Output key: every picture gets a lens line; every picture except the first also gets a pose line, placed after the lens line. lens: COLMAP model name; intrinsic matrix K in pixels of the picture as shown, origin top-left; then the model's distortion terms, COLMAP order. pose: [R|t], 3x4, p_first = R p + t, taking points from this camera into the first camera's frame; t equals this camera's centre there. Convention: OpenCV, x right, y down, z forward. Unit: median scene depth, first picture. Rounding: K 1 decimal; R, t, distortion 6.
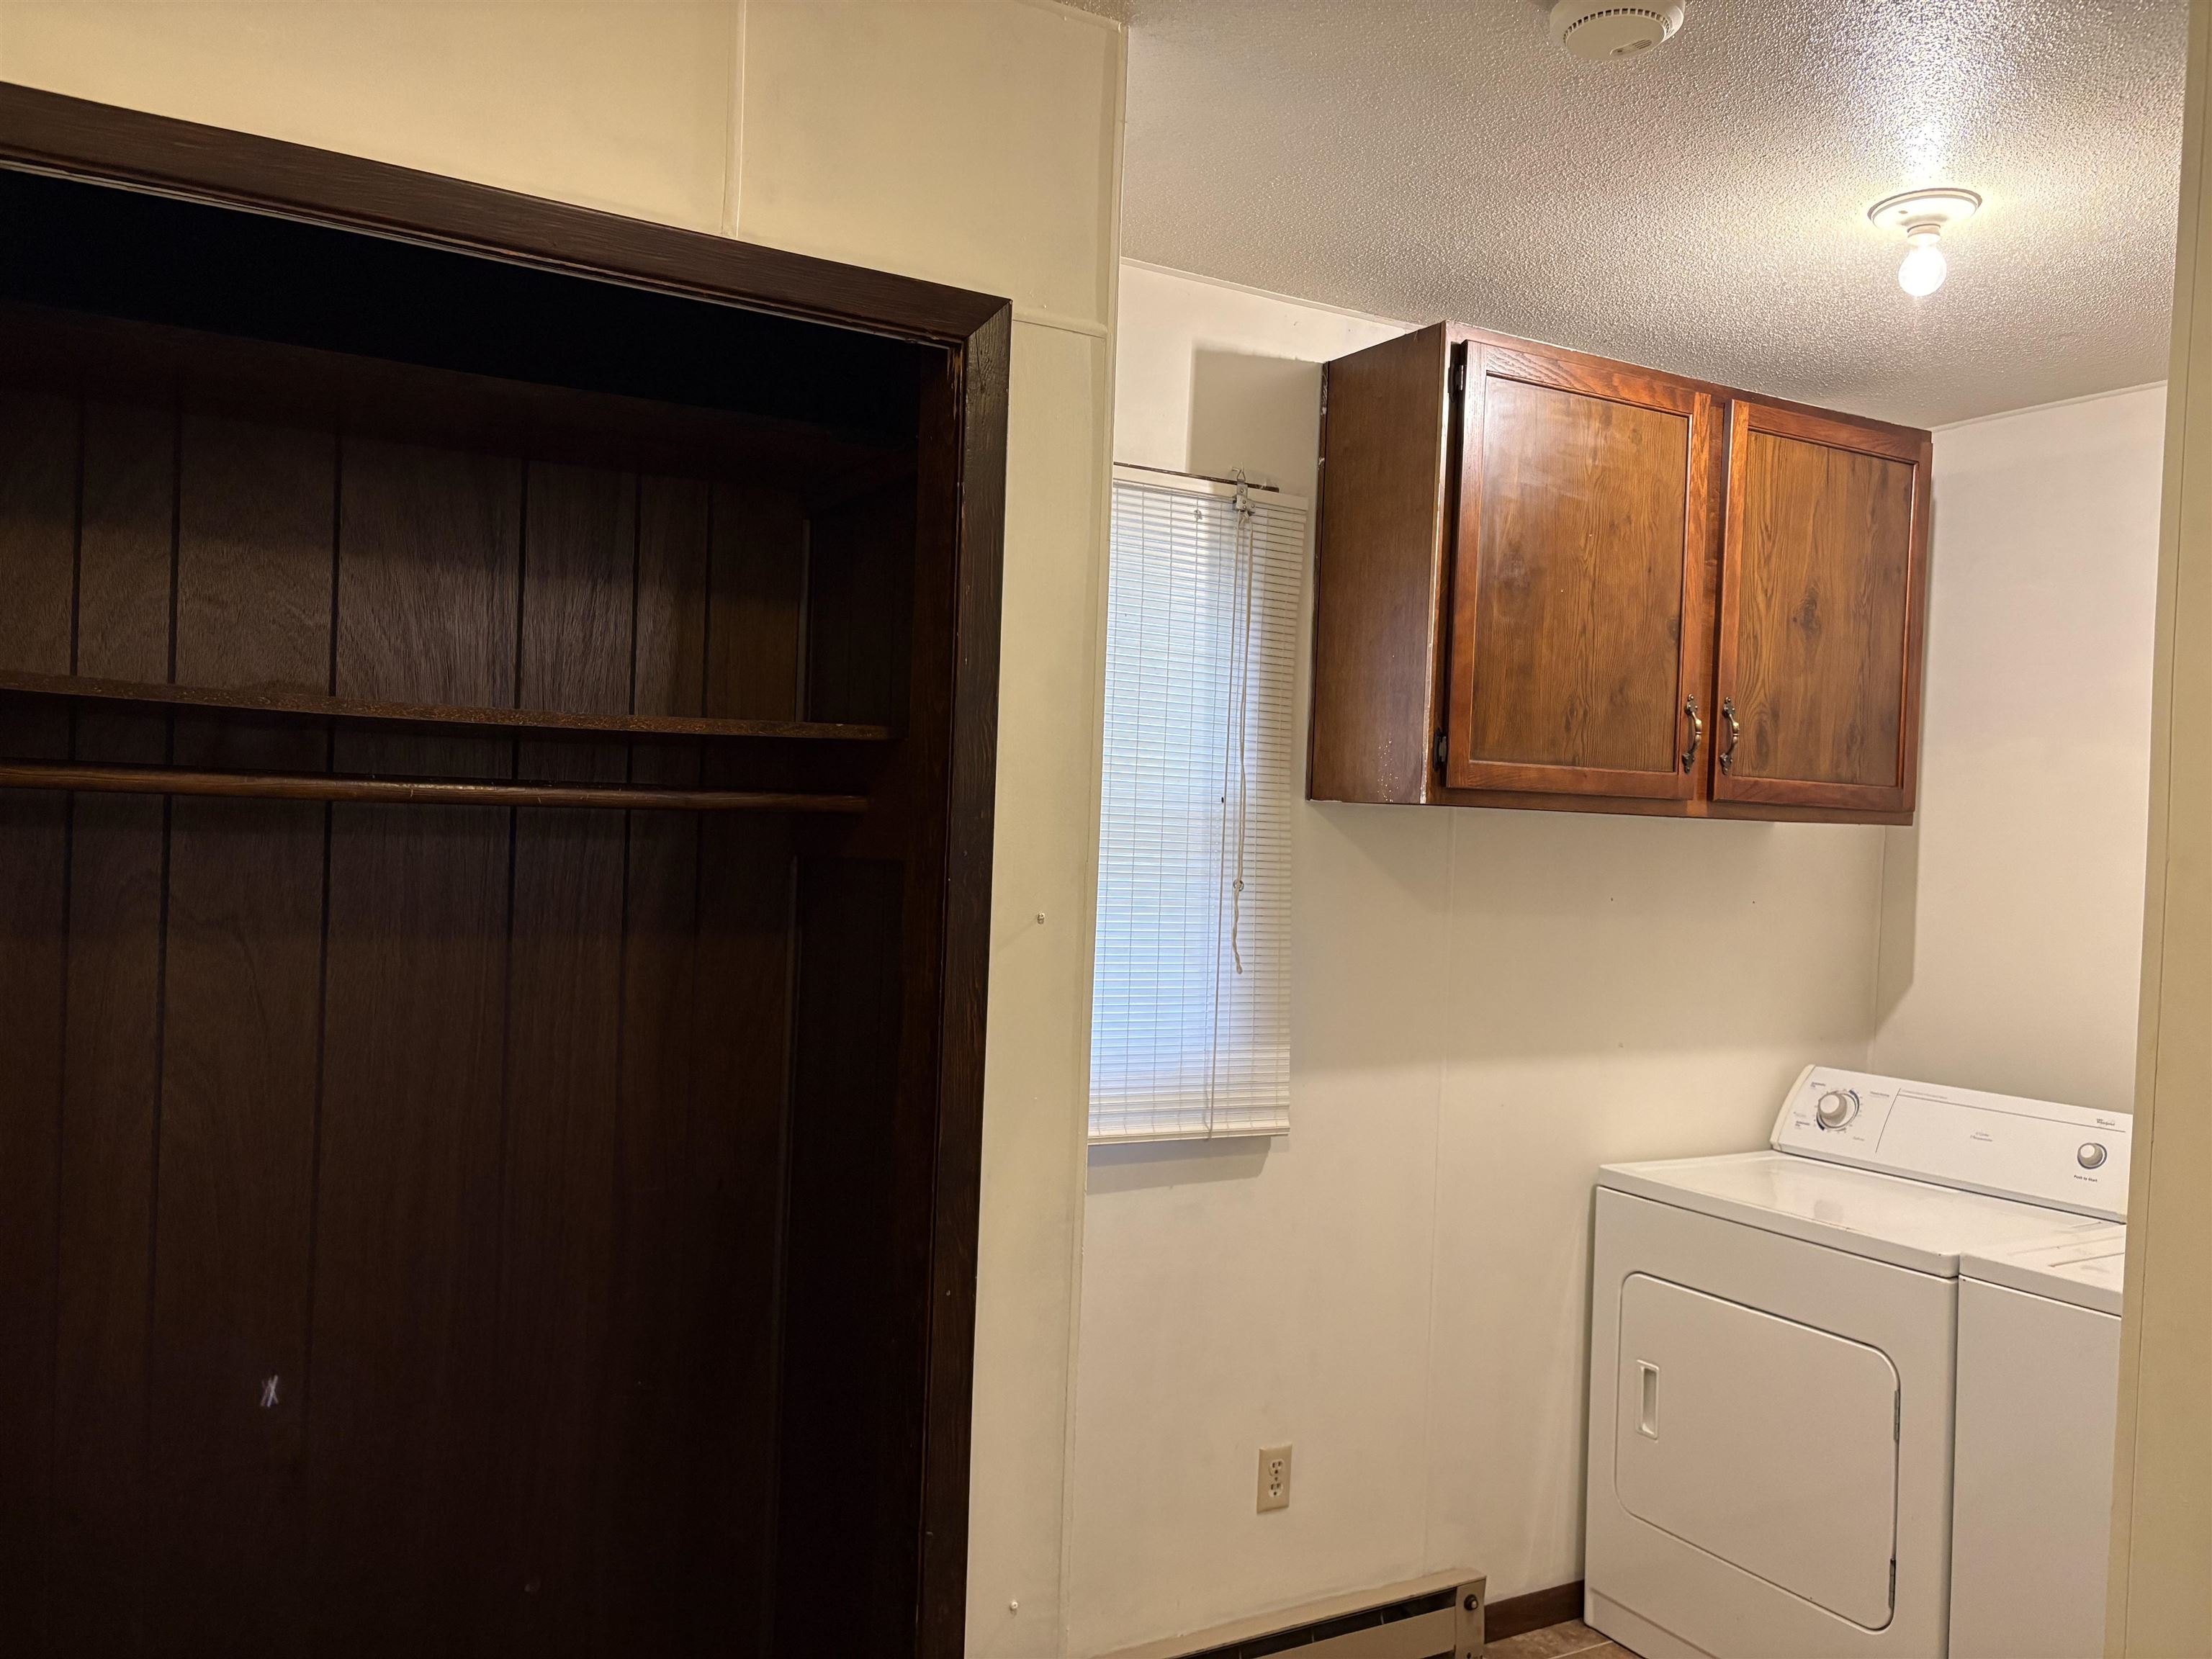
lens RADIAL K [[1669.1, 0, 1105.8], [0, 1669.1, 818.0], [0, 0, 1]] dist [0.045385, -0.051685]
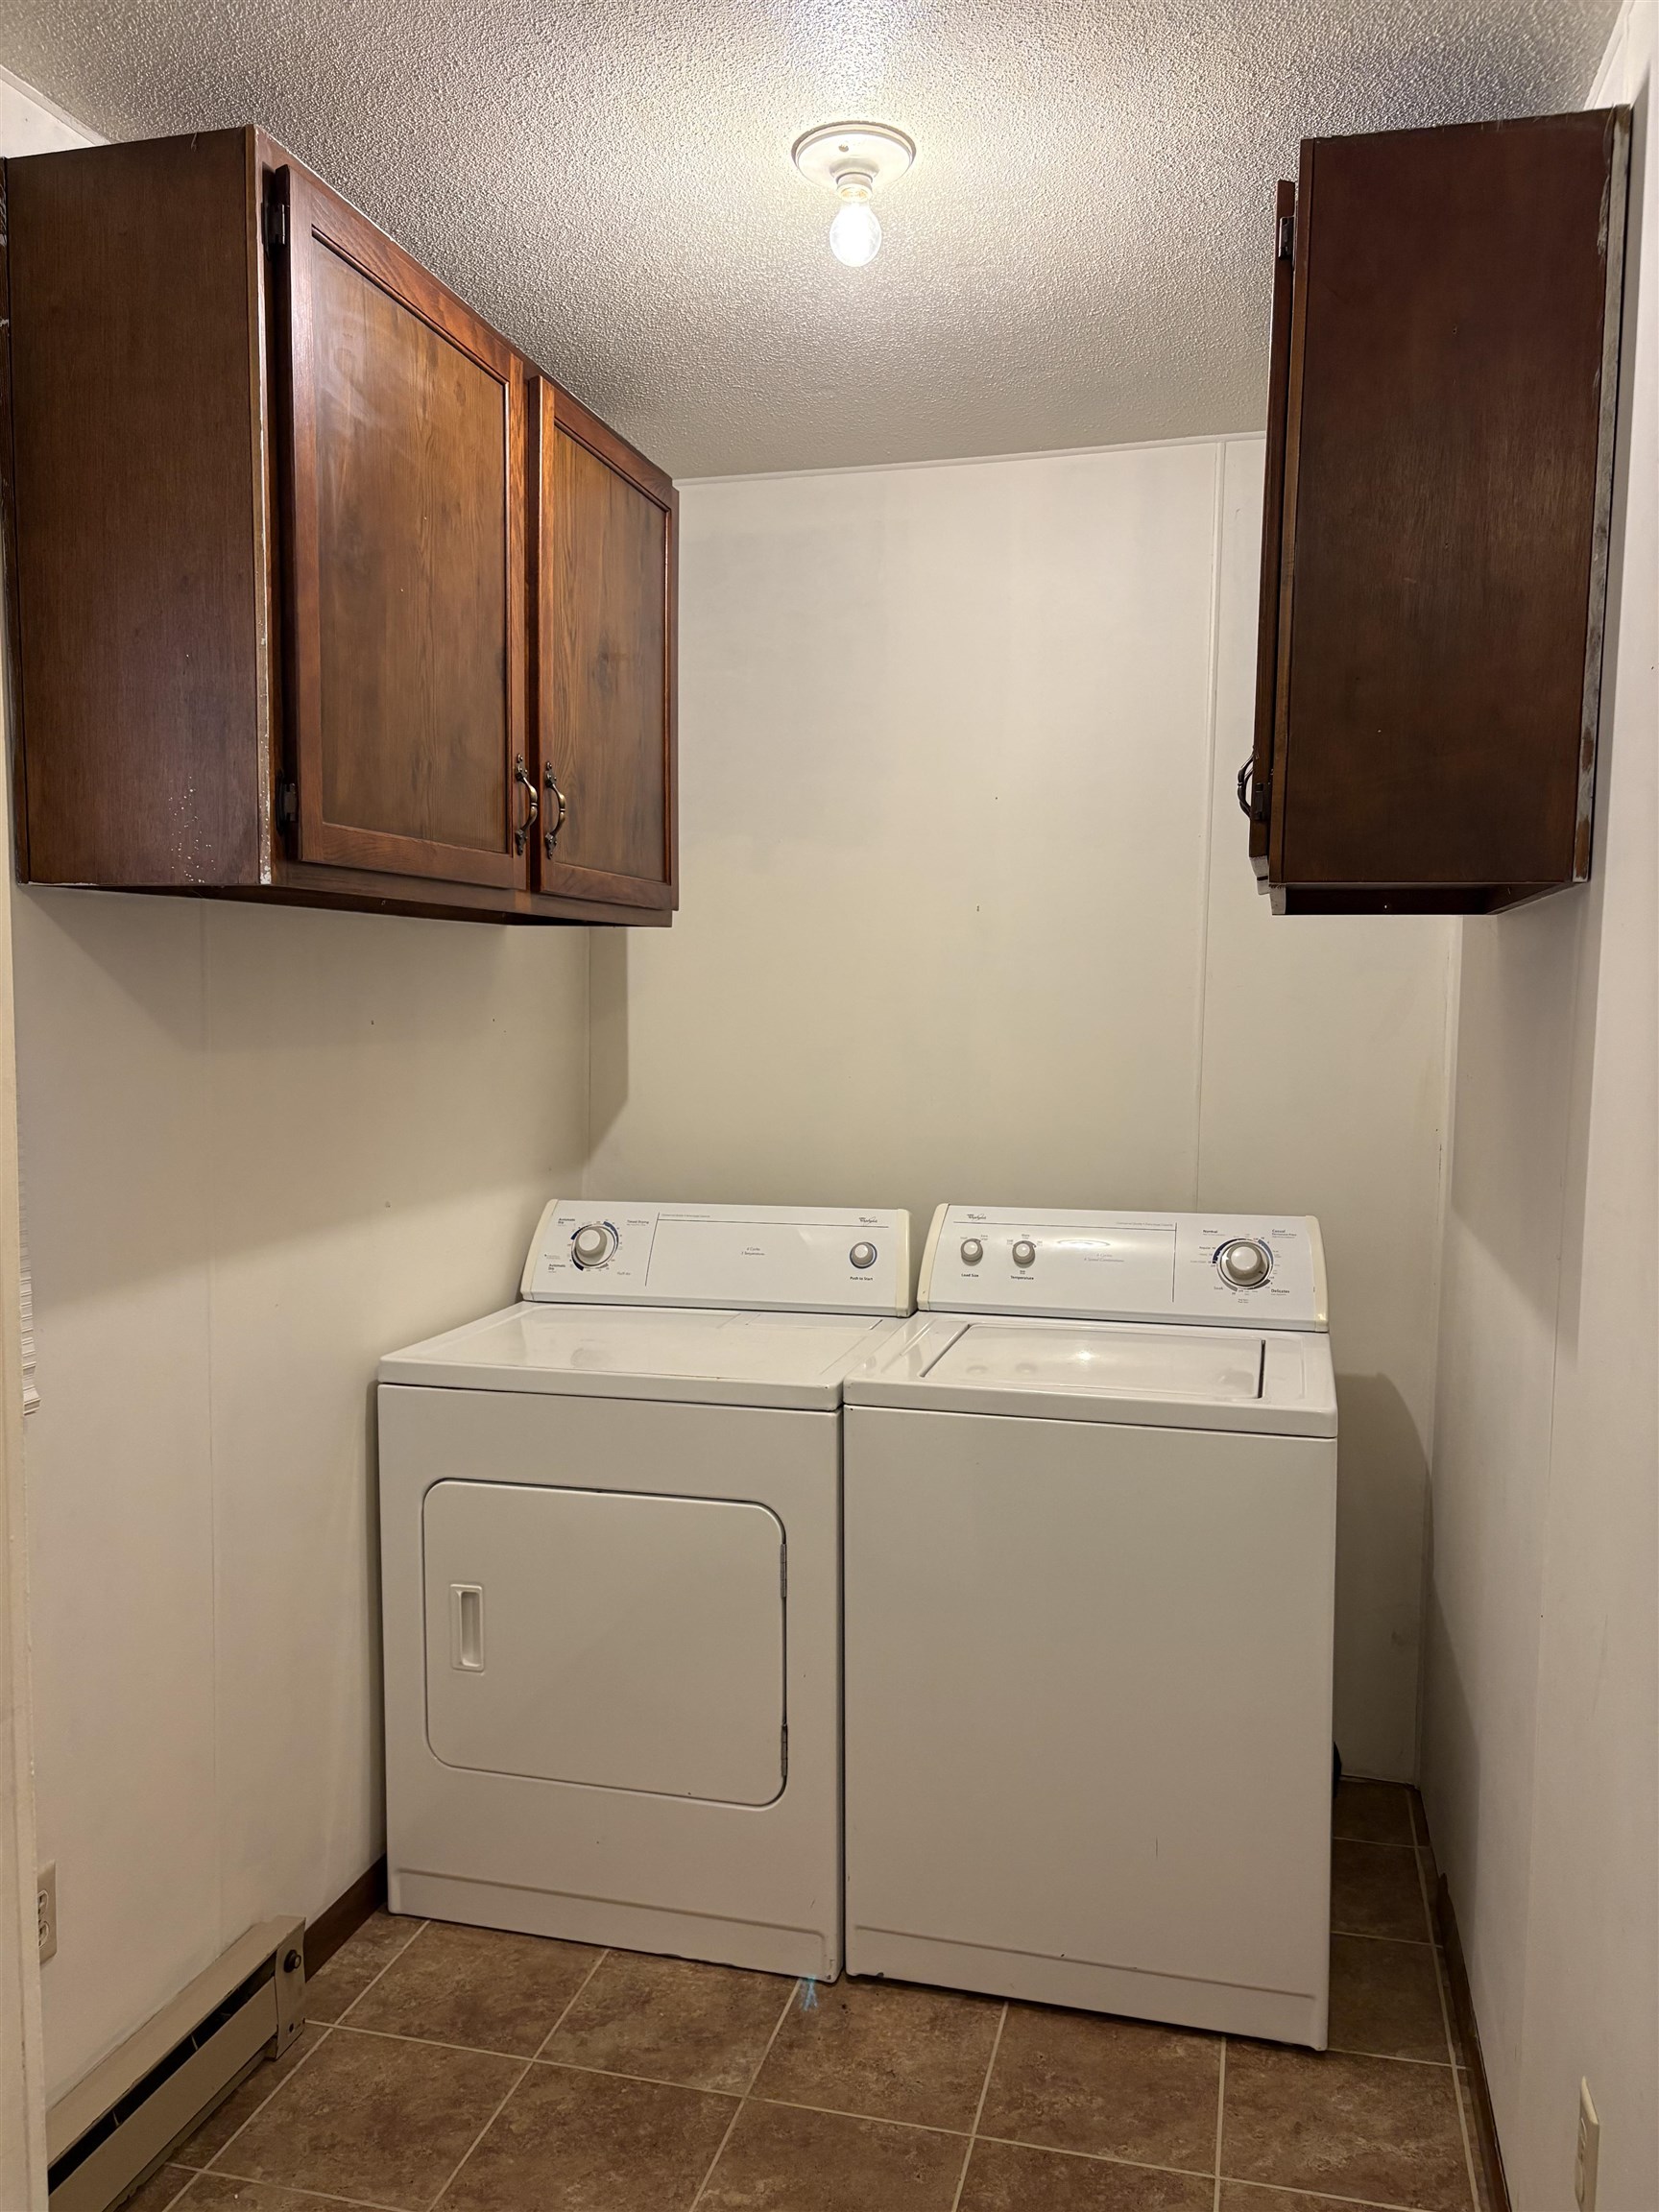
lens RADIAL K [[1669.1, 0, 831.0], [0, 1669.1, 1112.4], [0, 0, 1]] dist [0.045385, -0.051685]
pose [[0.705902, -0.086385, 0.703022, -0.118166], [0.020569, 0.994617, 0.101562, 0.016977], [-0.708011, -0.057232, 0.703879, 0.339718]]
